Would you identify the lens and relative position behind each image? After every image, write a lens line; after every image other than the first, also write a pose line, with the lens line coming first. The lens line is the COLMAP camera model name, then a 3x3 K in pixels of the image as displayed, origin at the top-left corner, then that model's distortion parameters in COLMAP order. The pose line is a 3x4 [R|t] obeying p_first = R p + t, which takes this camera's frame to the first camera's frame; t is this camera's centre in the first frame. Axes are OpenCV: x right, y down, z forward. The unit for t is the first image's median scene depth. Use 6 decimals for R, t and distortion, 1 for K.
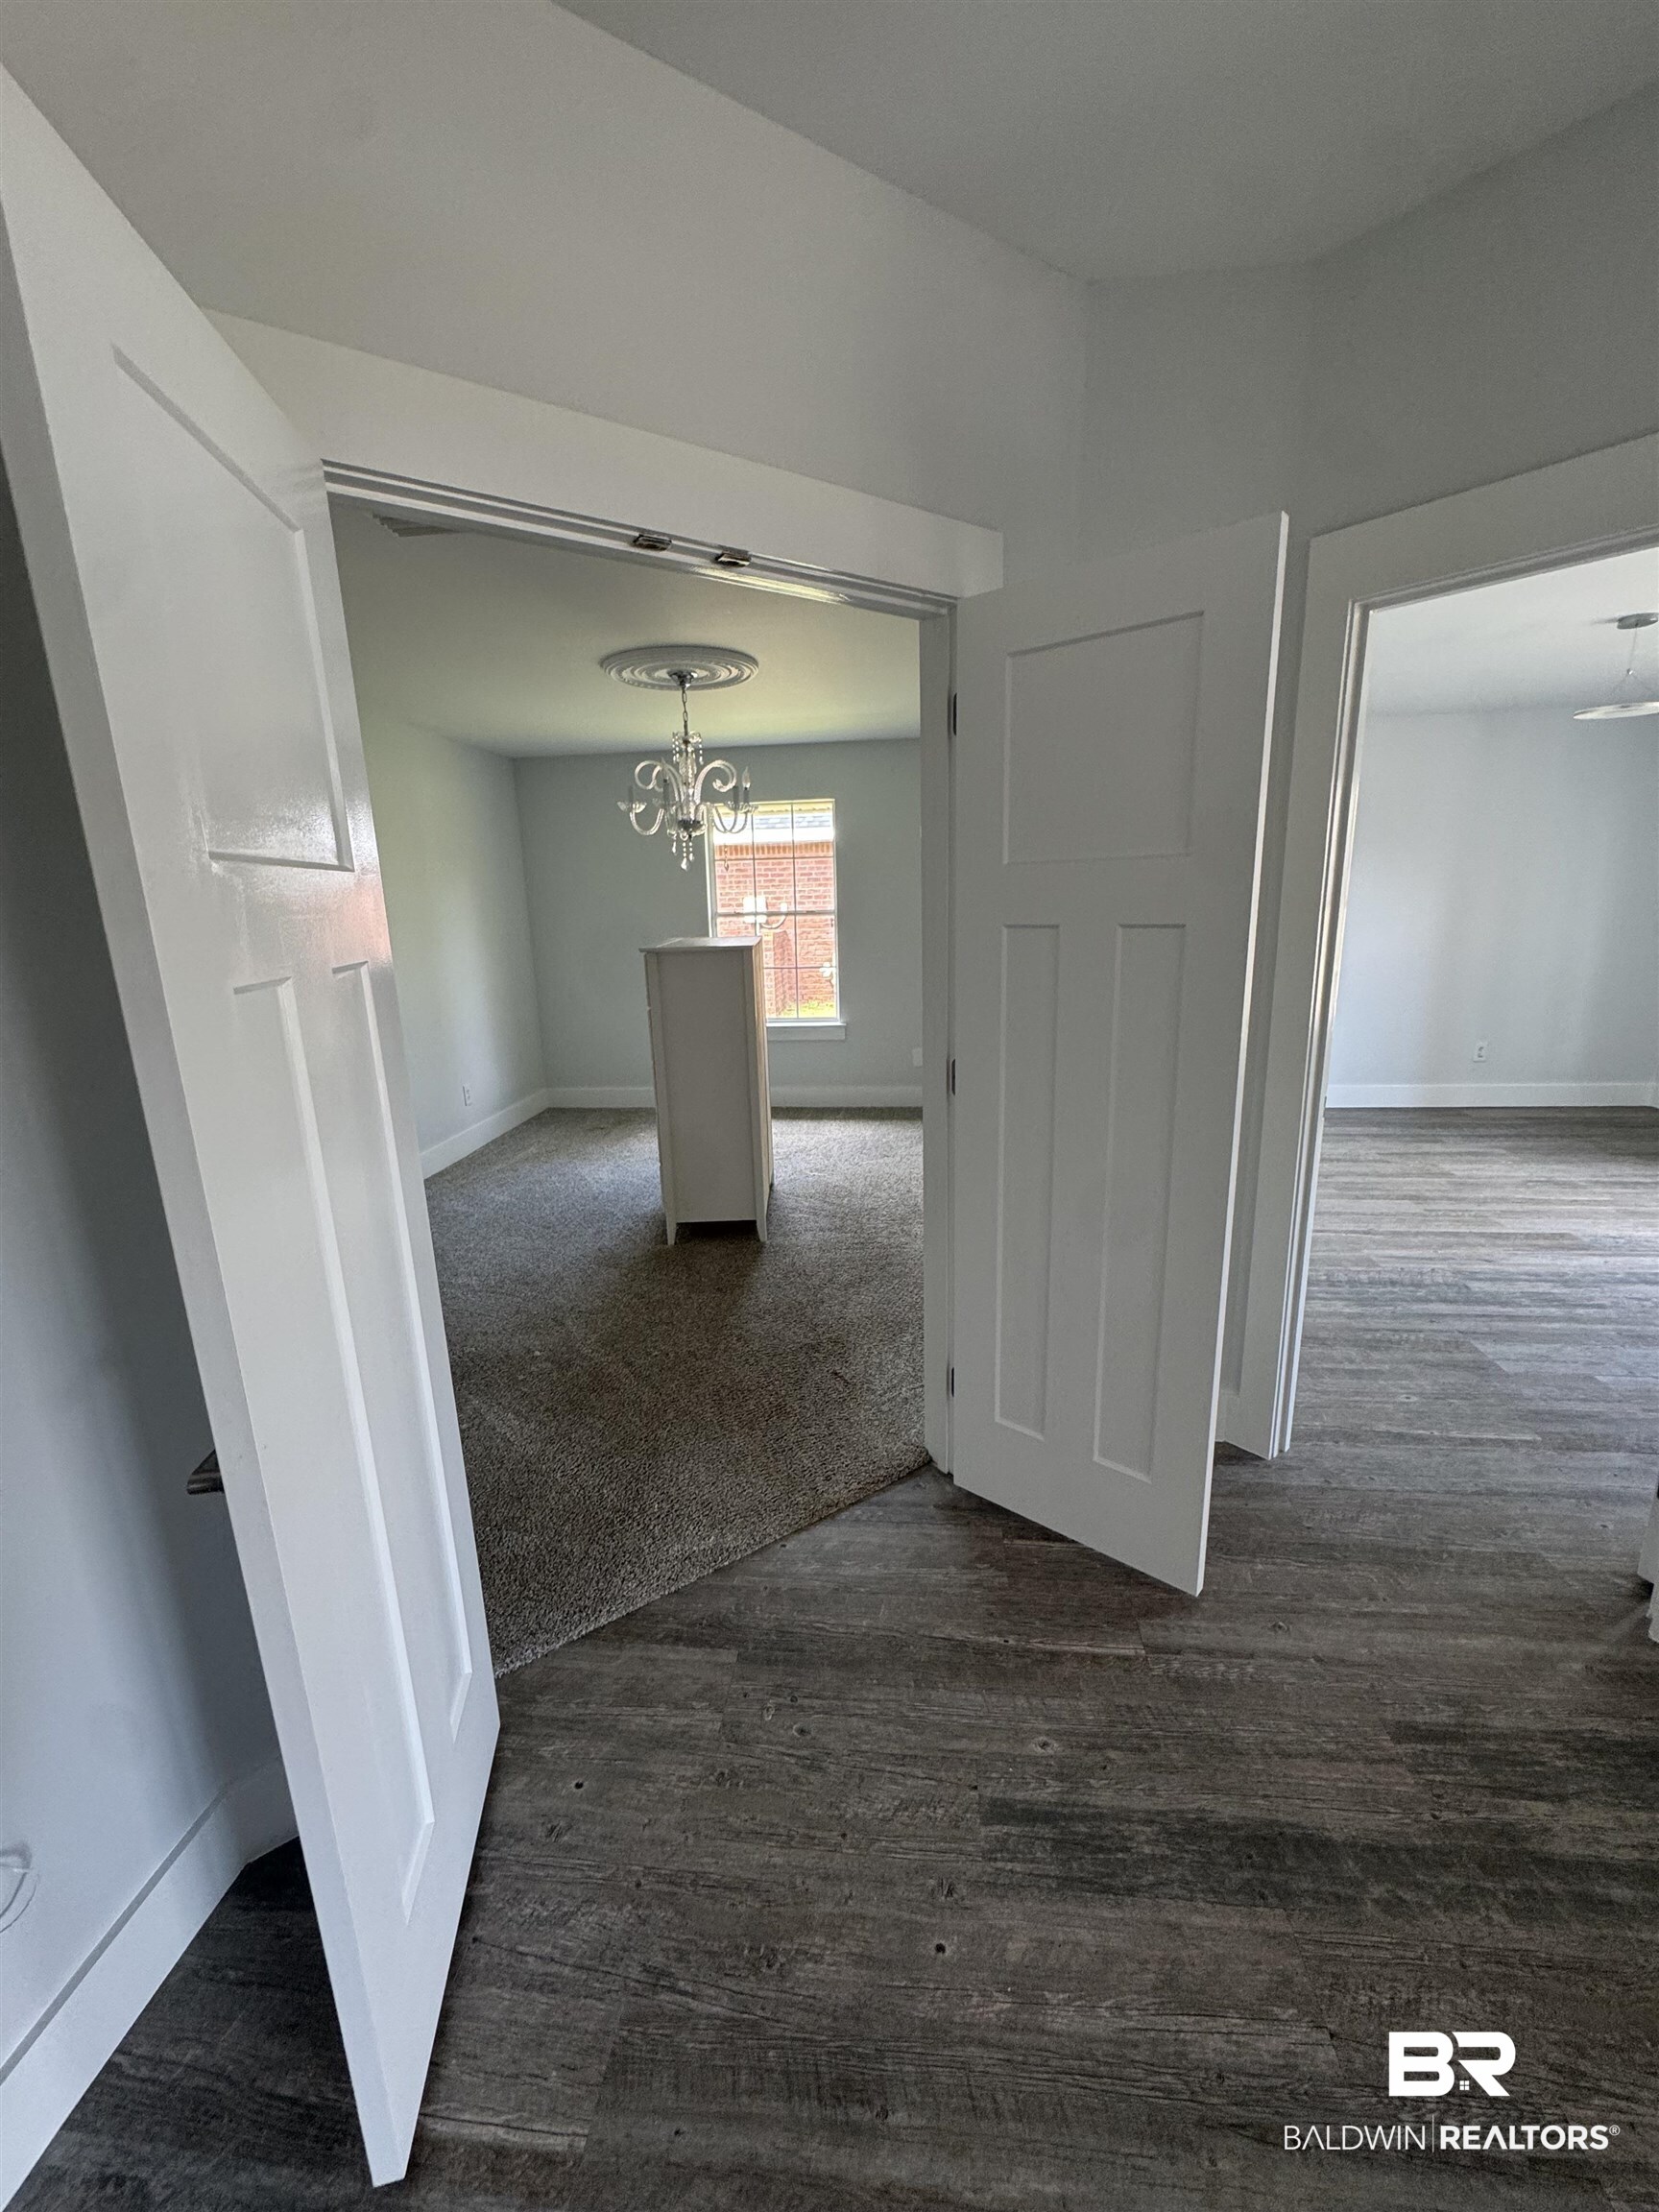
lens RADIAL K [[885.7, 0, 827.1], [0, 885.7, 1106.1], [0, 0, 1]] dist [-0.004309, 0.000136]
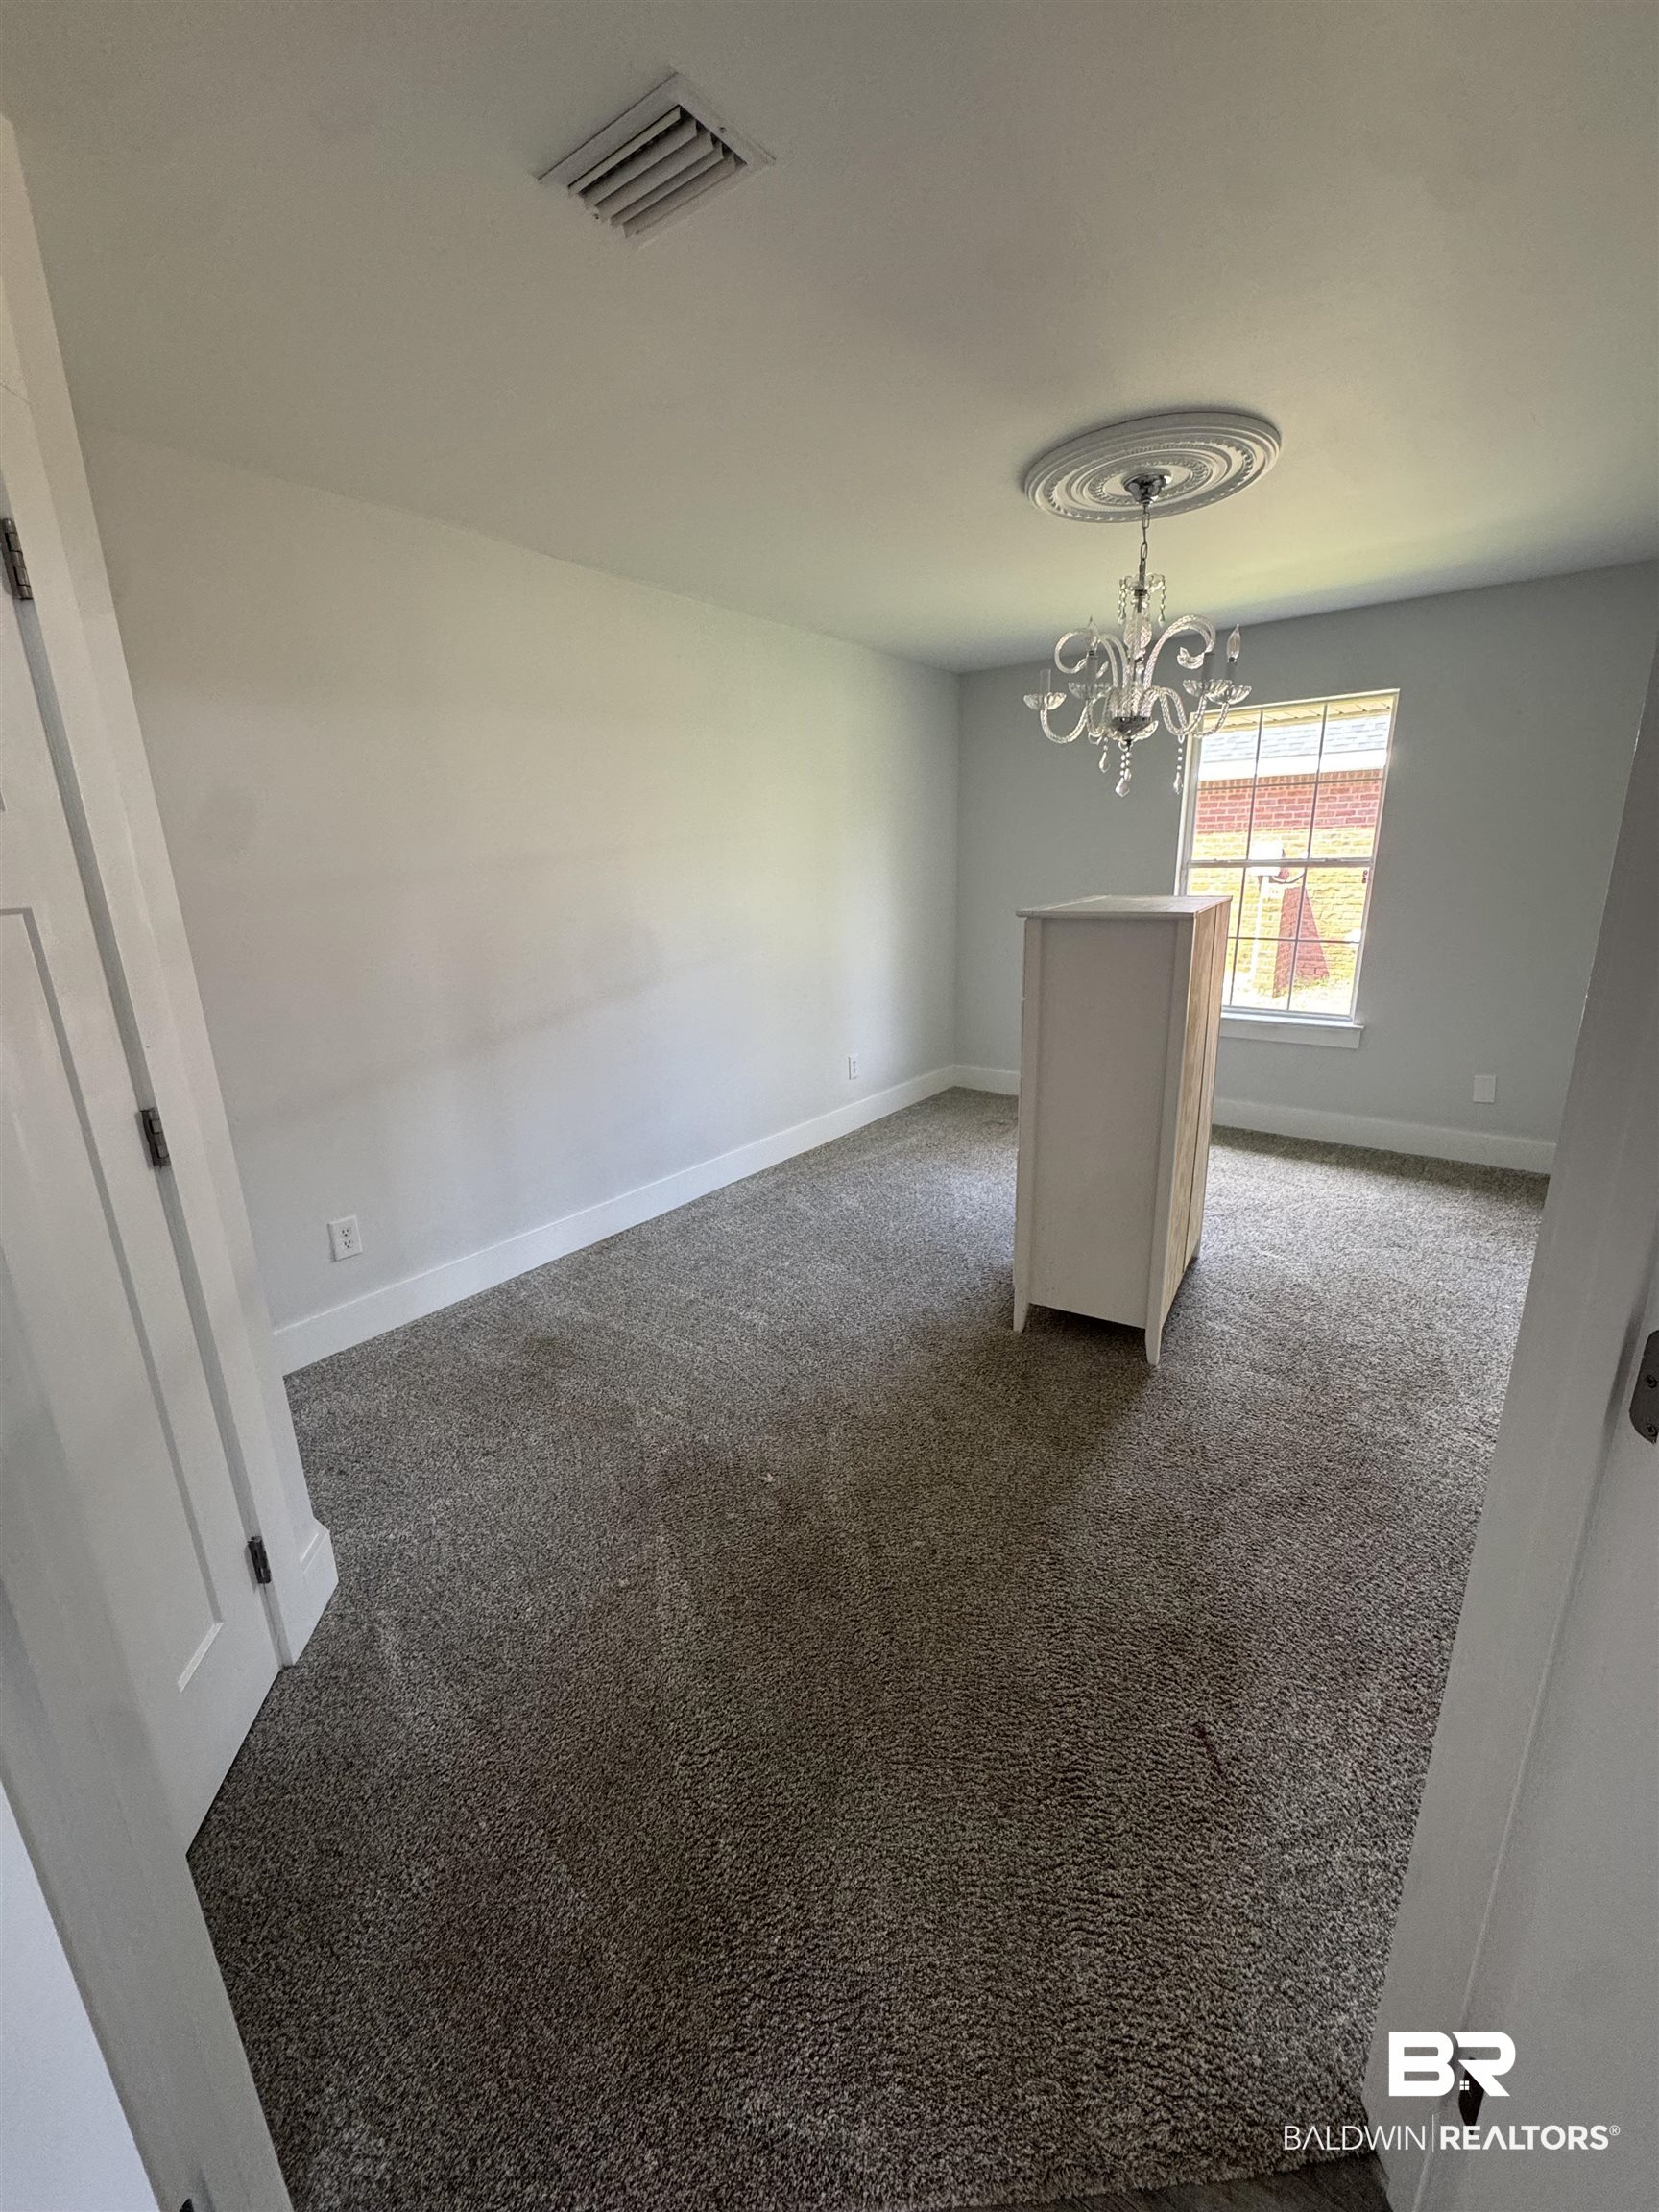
lens RADIAL K [[885.7, 0, 827.1], [0, 885.7, 1106.1], [0, 0, 1]] dist [-0.004309, 0.000136]
pose [[0.858288, 0.144531, -0.492395, 0.016689], [-0.117779, 0.989386, 0.085111, -0.063598], [0.499470, -0.015056, 0.866200, 0.302033]]
